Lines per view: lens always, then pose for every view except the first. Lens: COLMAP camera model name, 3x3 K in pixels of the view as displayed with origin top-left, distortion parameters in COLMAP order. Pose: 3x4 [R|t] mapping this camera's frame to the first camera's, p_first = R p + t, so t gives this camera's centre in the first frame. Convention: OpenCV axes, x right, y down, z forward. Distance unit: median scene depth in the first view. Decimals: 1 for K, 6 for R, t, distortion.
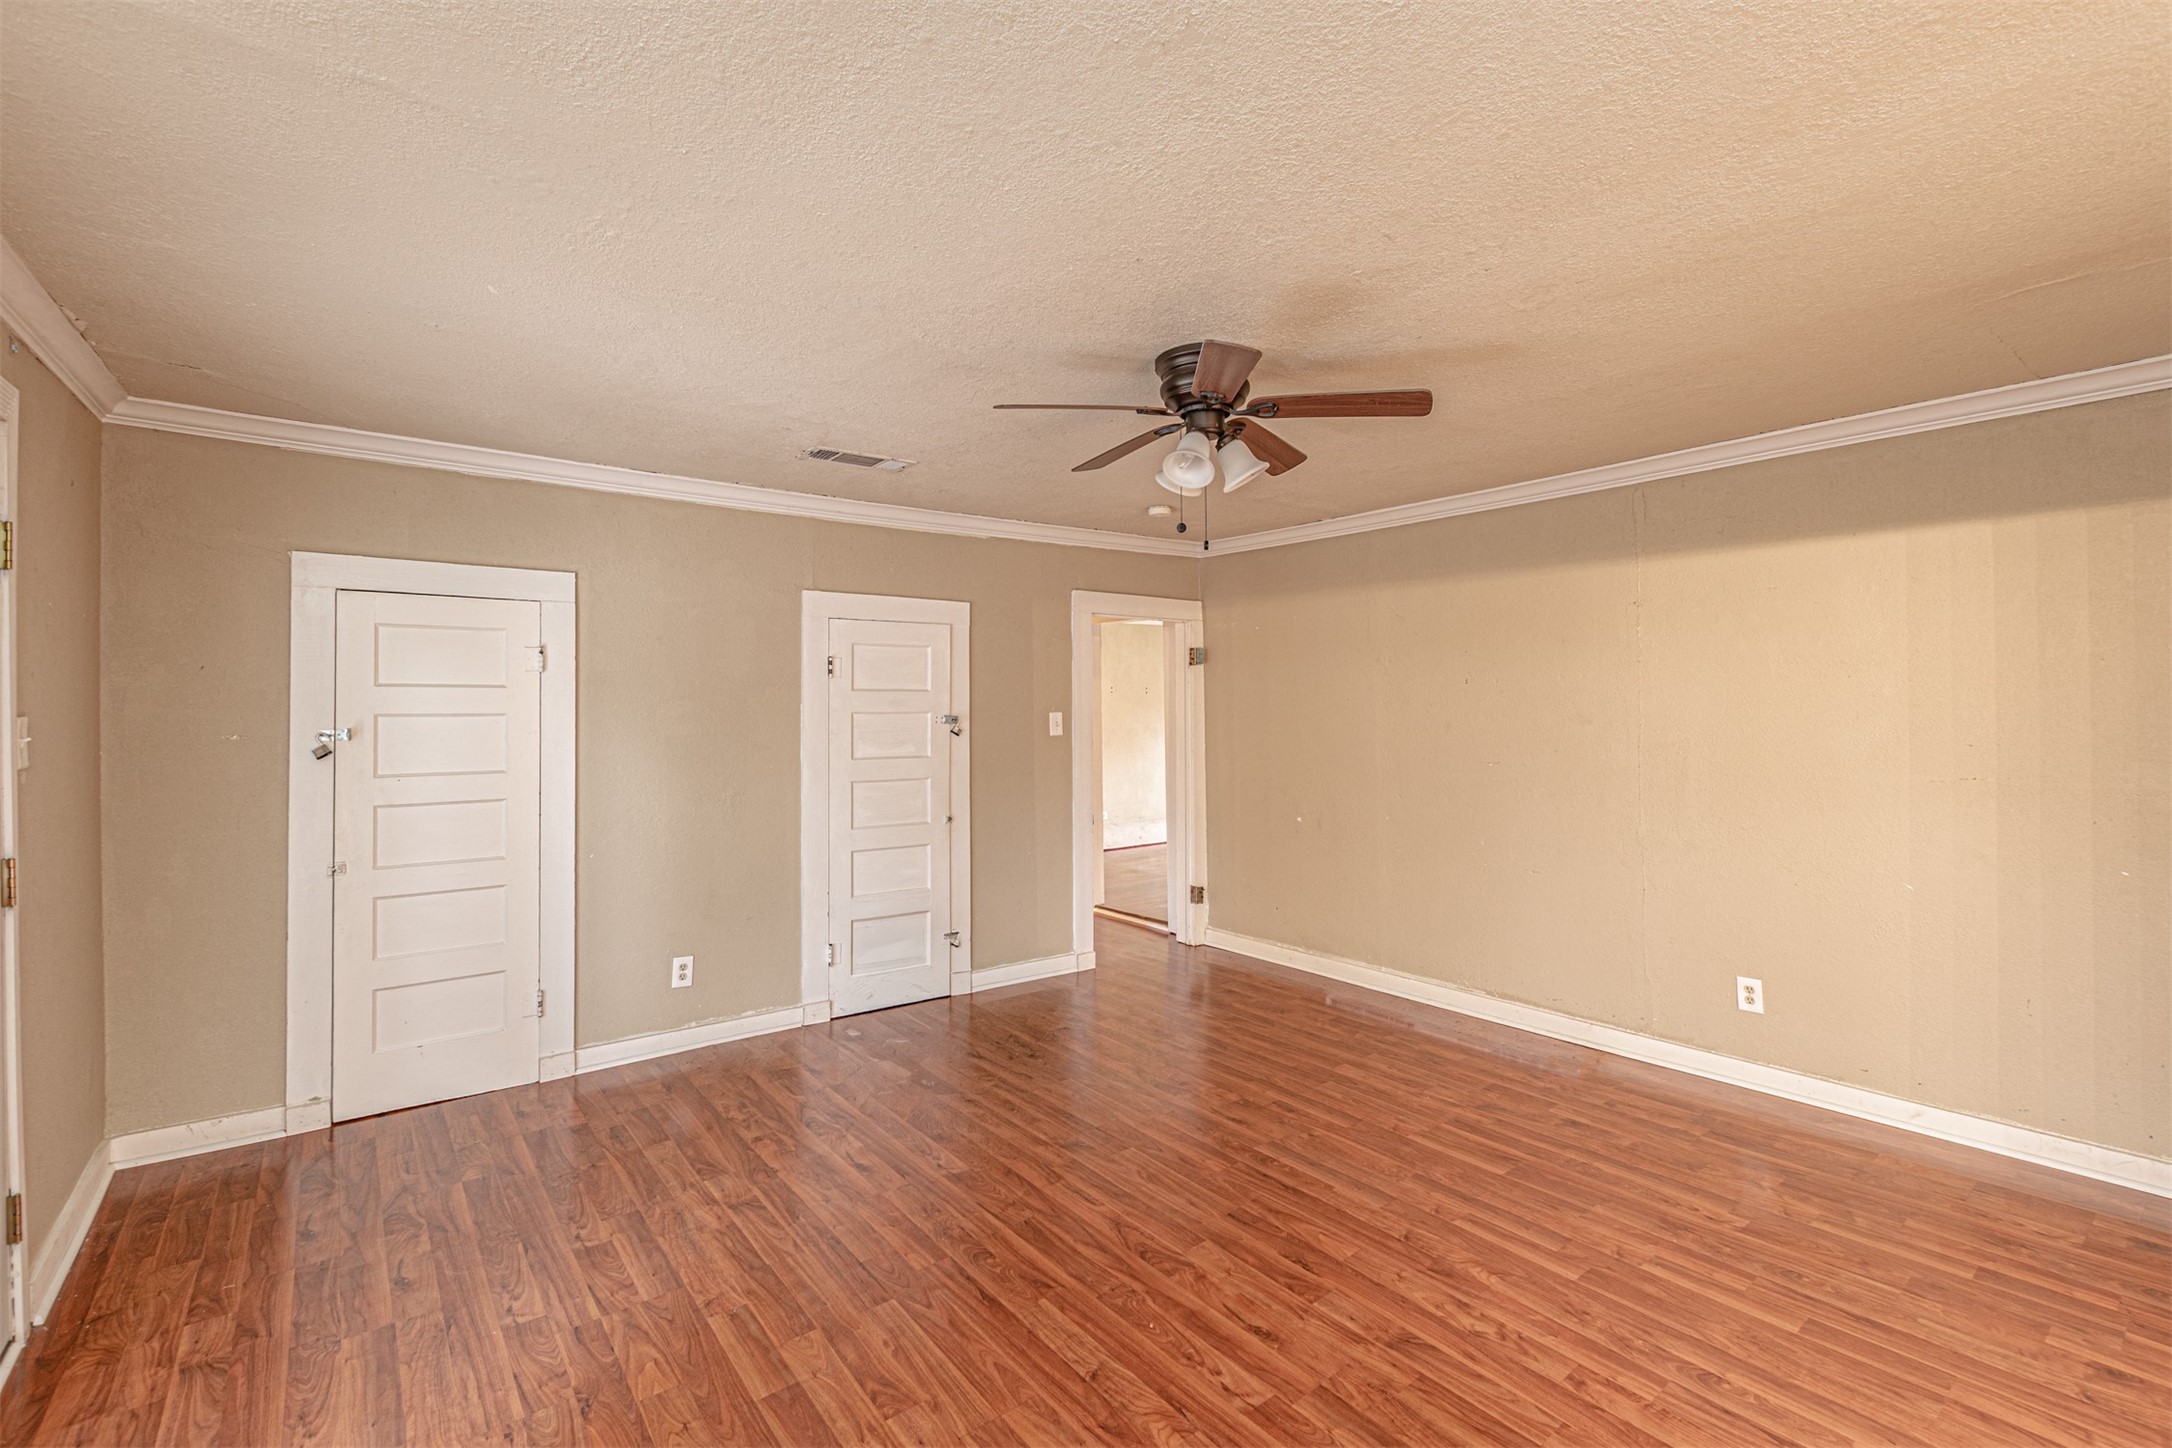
lens RADIAL K [[1111.2, 0, 1086.0], [0, 1111.2, 724.0], [0, 0, 1]] dist [0.001484, 0.000073]
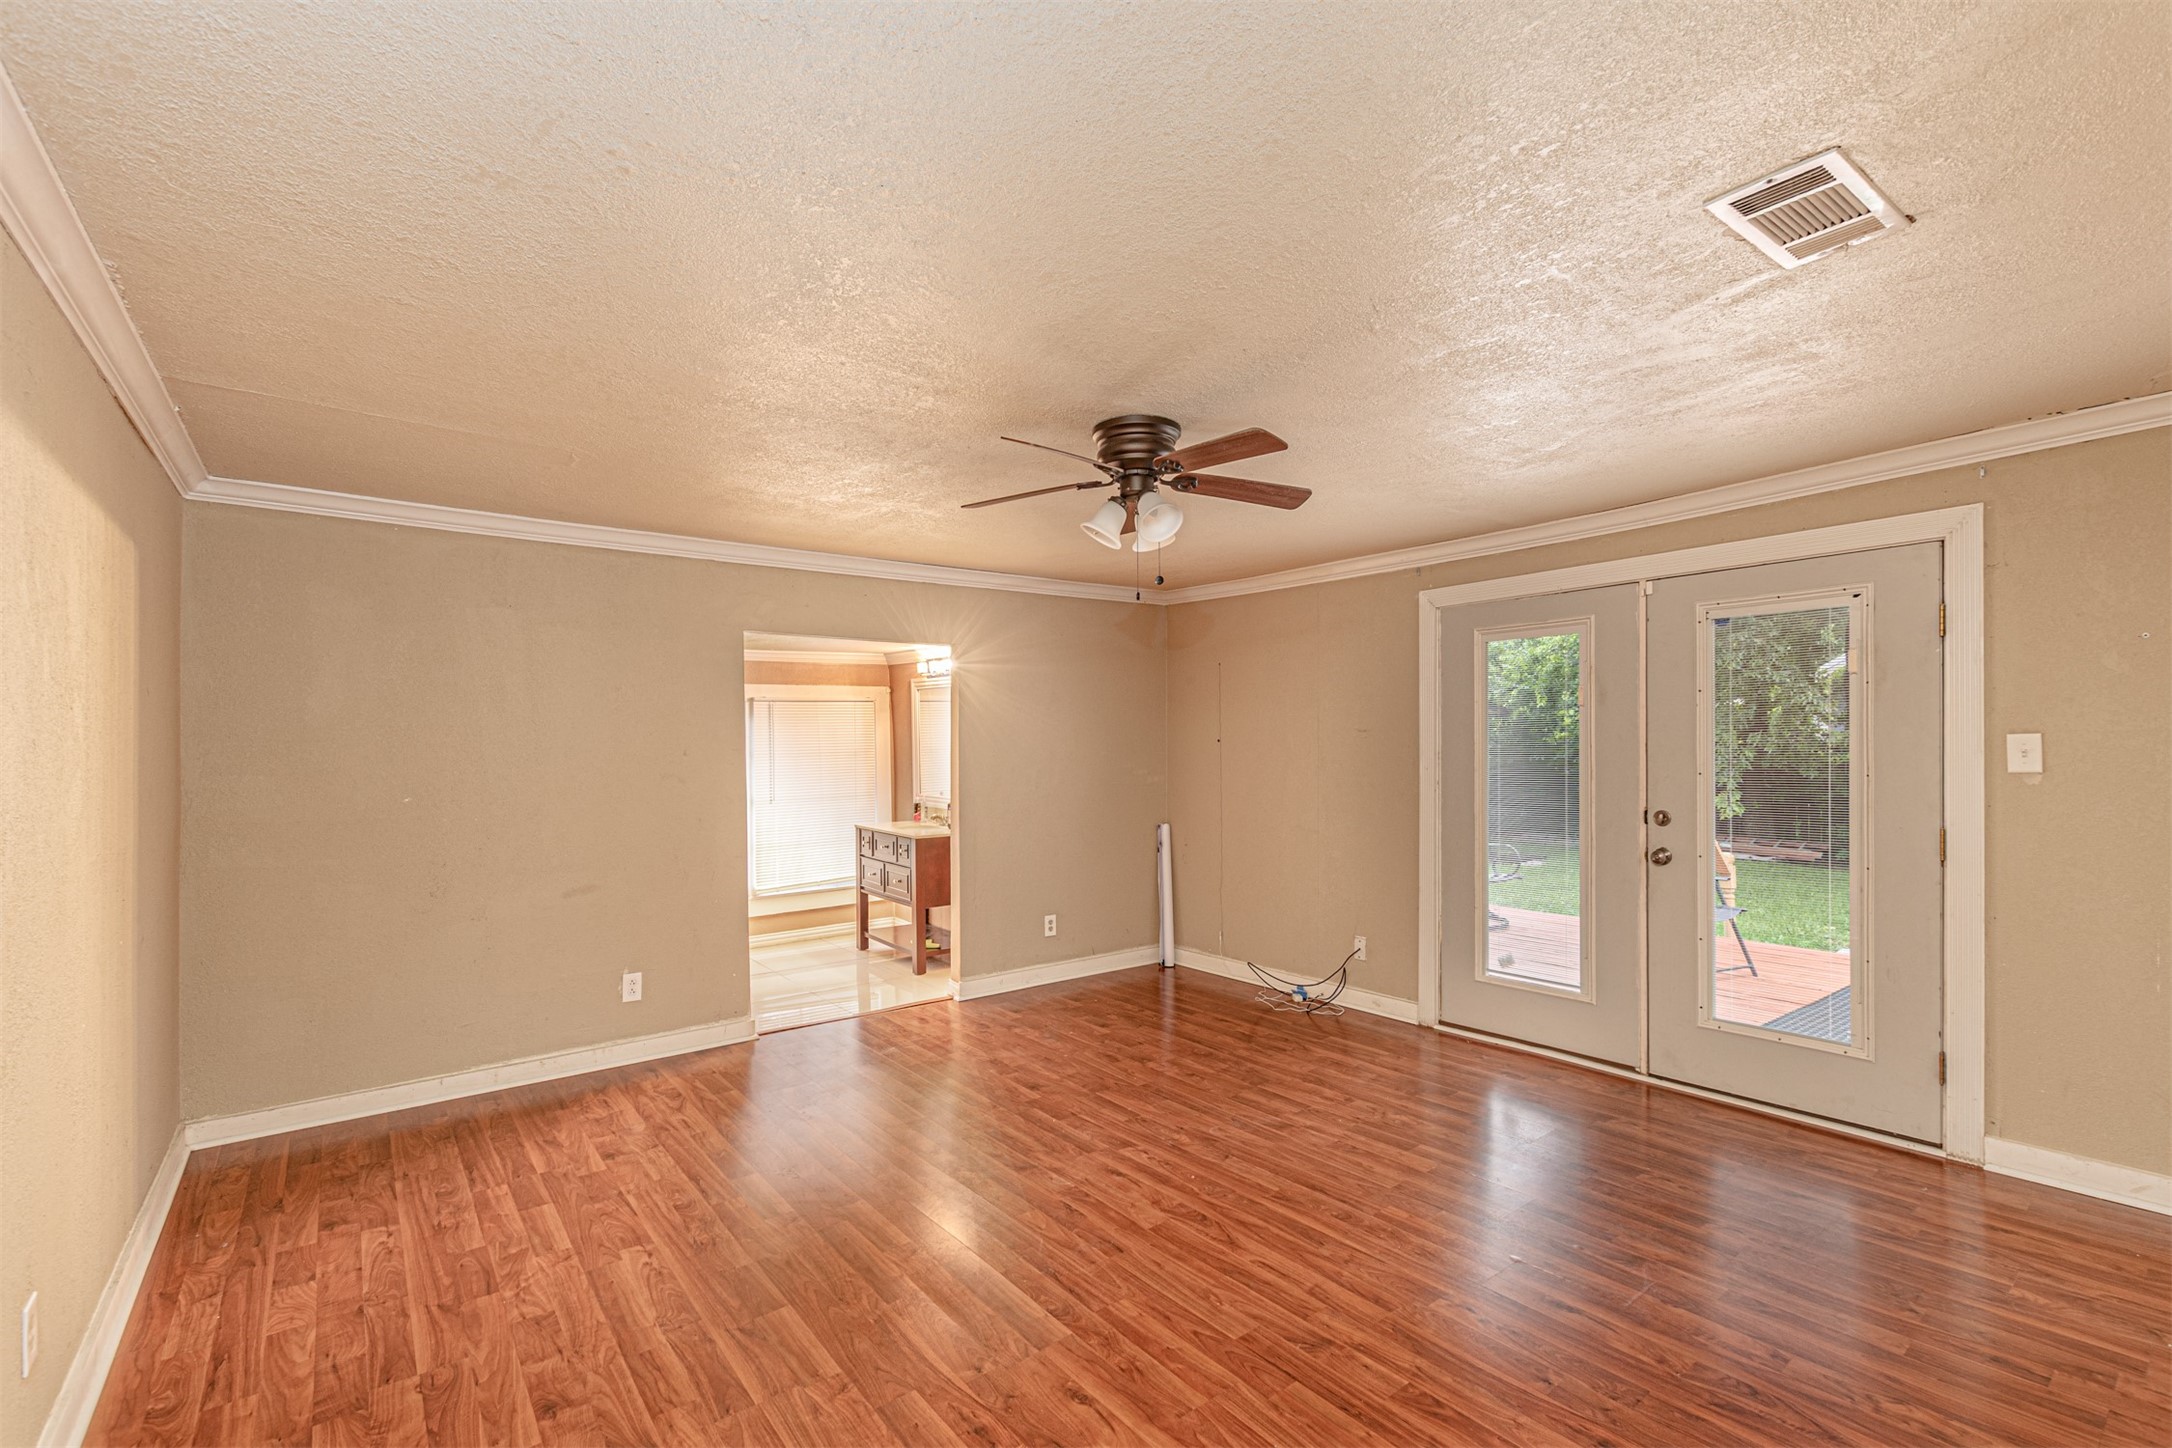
lens RADIAL K [[1111.2, 0, 1086.0], [0, 1111.2, 724.0], [0, 0, 1]] dist [0.001484, 0.000073]
pose [[-0.999863, 0.016488, 0.001185, 0.161972], [0.016486, 0.999863, -0.001645, -0.034425], [-0.001212, -0.001626, -0.999998, 2.126159]]
